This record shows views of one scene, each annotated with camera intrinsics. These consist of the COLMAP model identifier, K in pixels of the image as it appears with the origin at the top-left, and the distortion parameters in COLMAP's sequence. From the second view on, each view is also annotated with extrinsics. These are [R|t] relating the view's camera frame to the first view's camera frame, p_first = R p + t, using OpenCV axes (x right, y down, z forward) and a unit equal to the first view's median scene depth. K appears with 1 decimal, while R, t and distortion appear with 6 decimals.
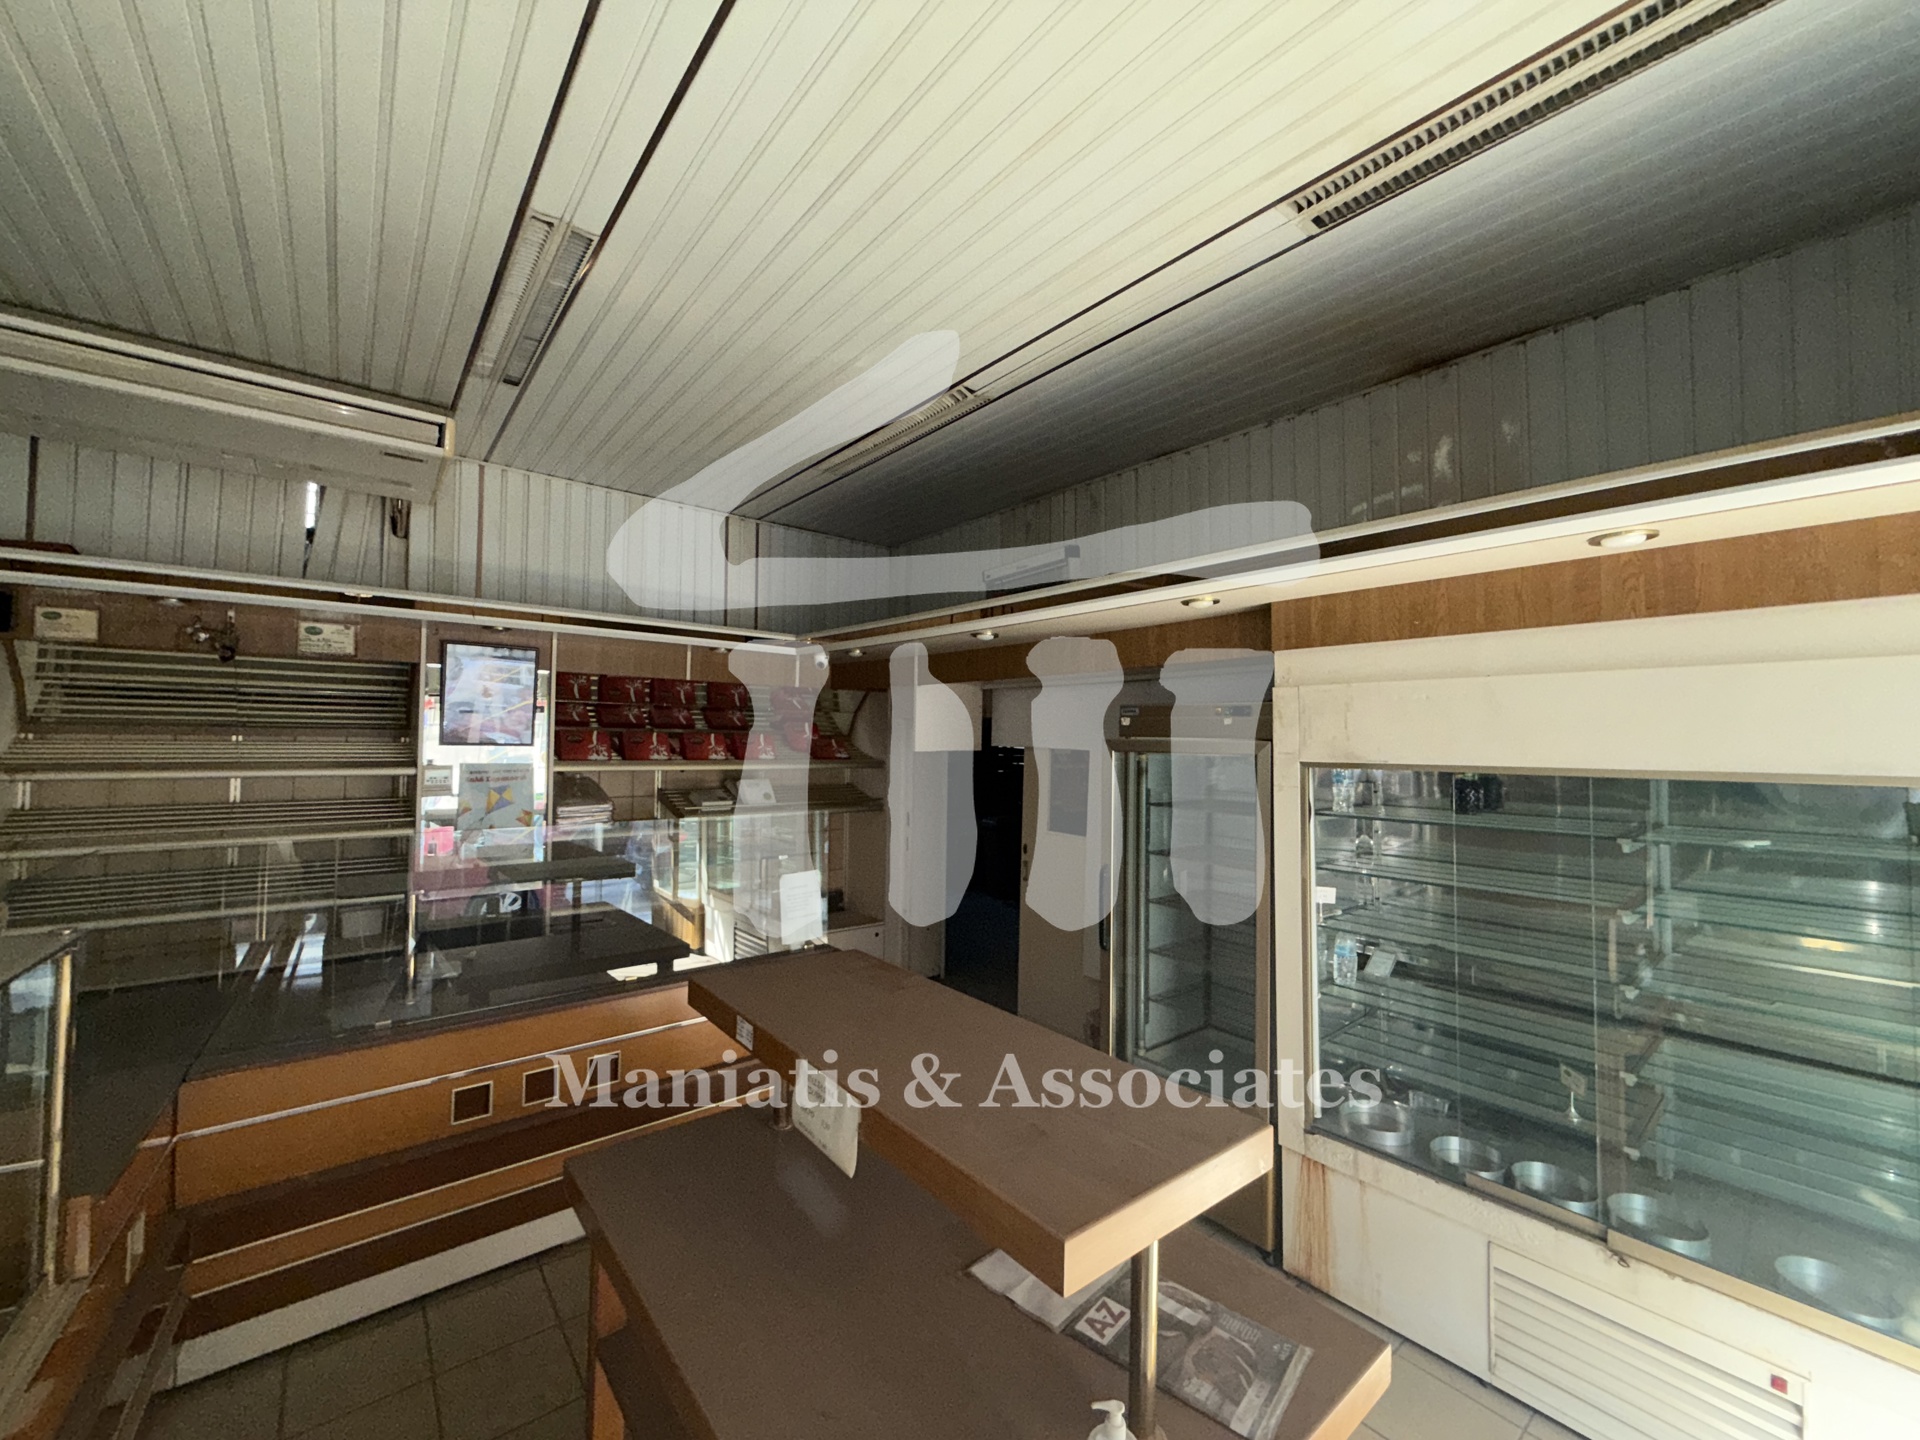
lens RADIAL K [[764.5, 0, 953.9], [0, 764.5, 717.8], [0, 0, 1]] dist [-0.003773, 0.000061]
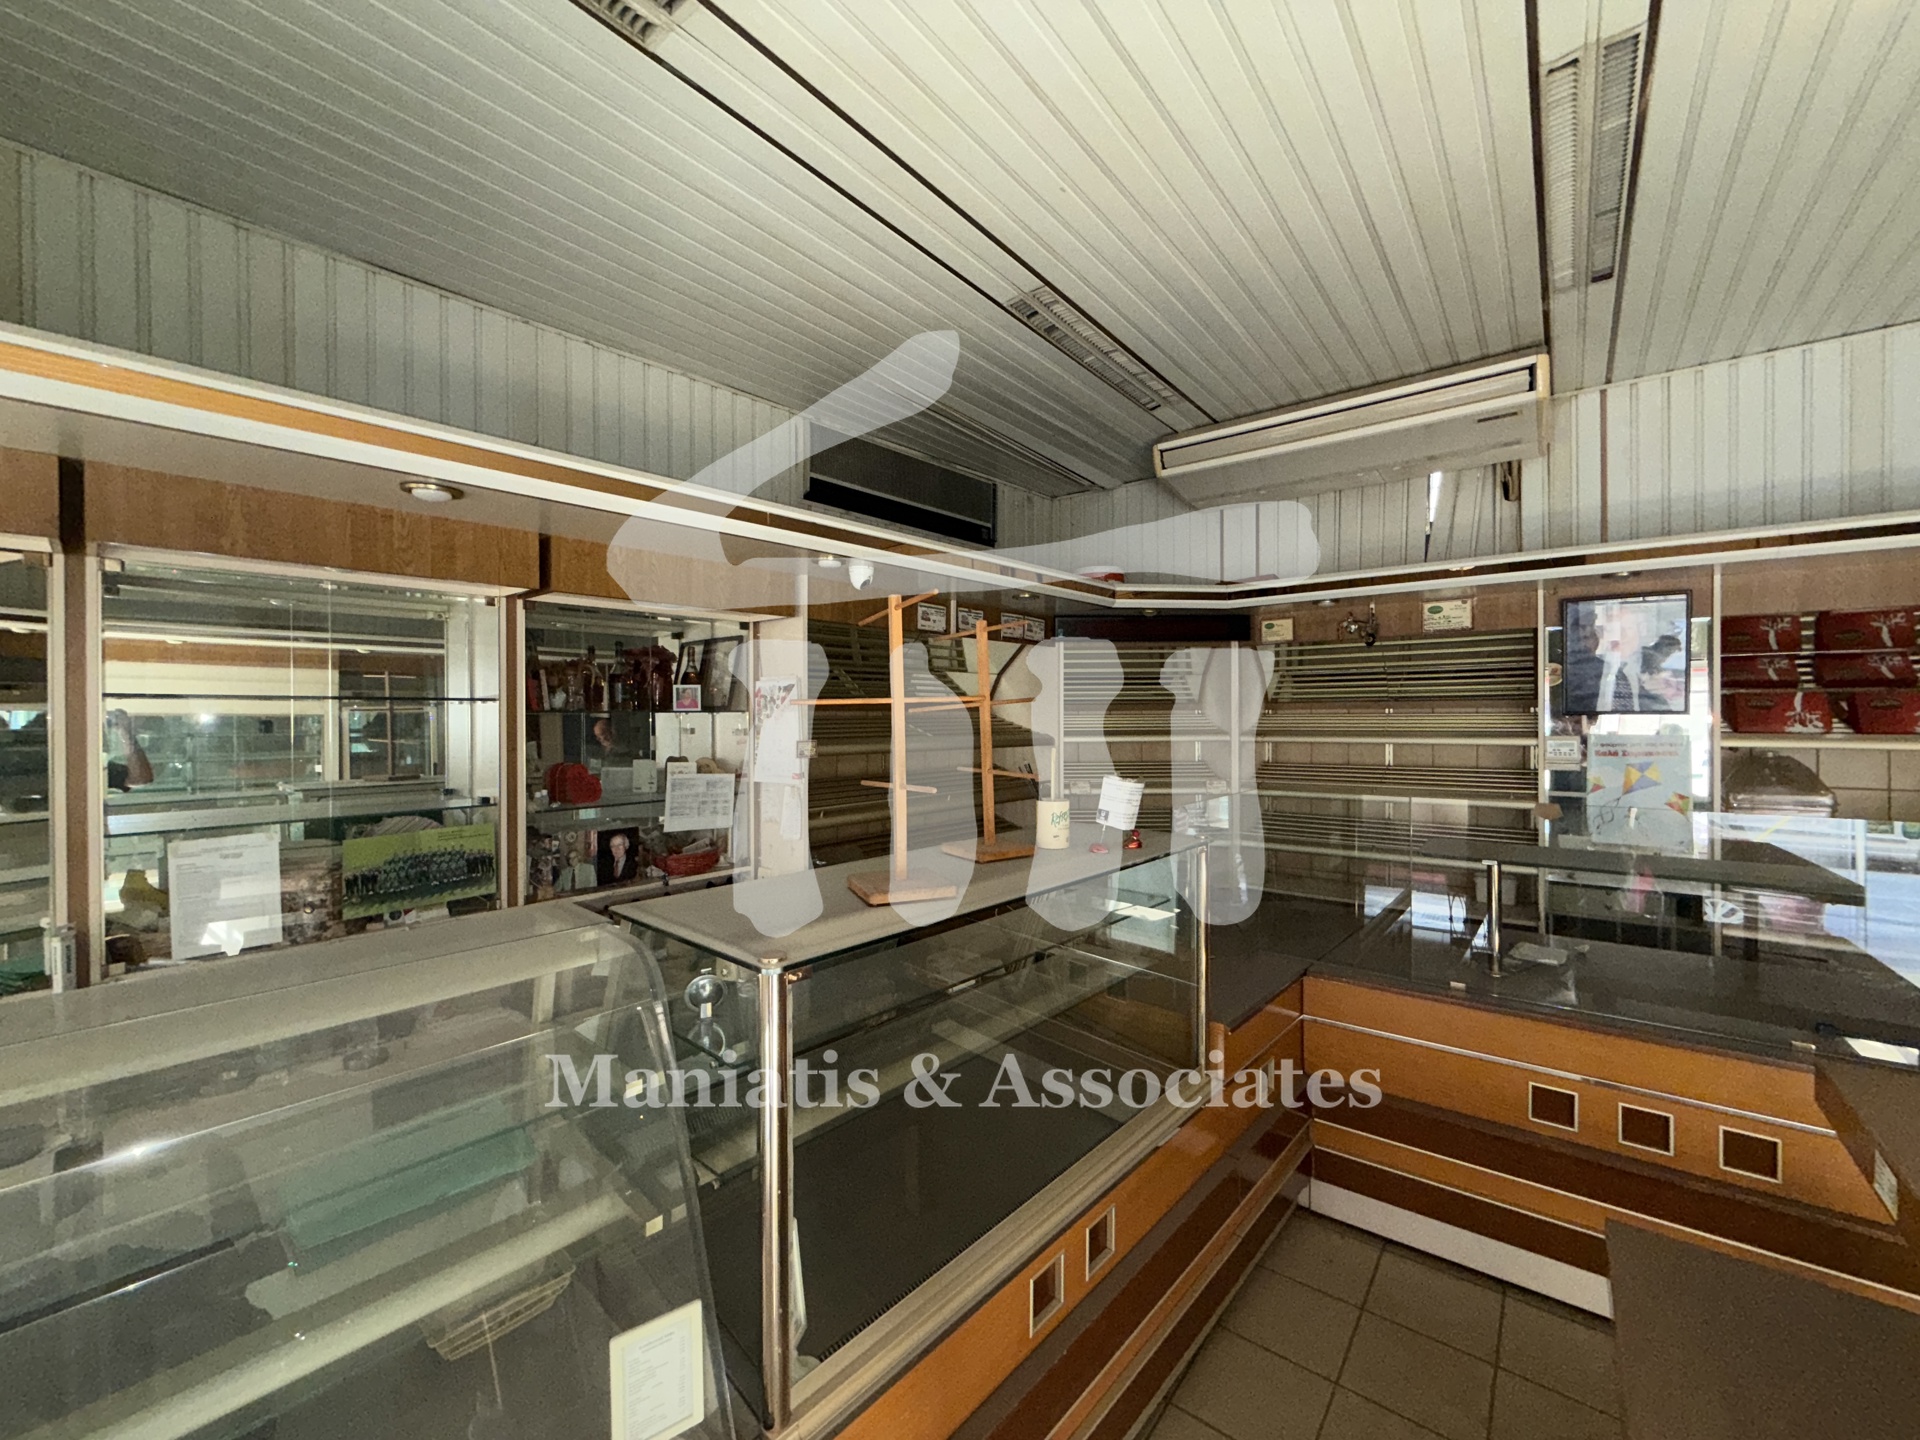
lens RADIAL K [[764.5, 0, 955.9], [0, 764.5, 722.7], [0, 0, 1]] dist [-0.003773, 0.000061]
pose [[0.214807, -0.004133, -0.976648, 0.068917], [0.039328, 0.999217, 0.004421, 0.013896], [0.975864, -0.039359, 0.214802, 0.094685]]
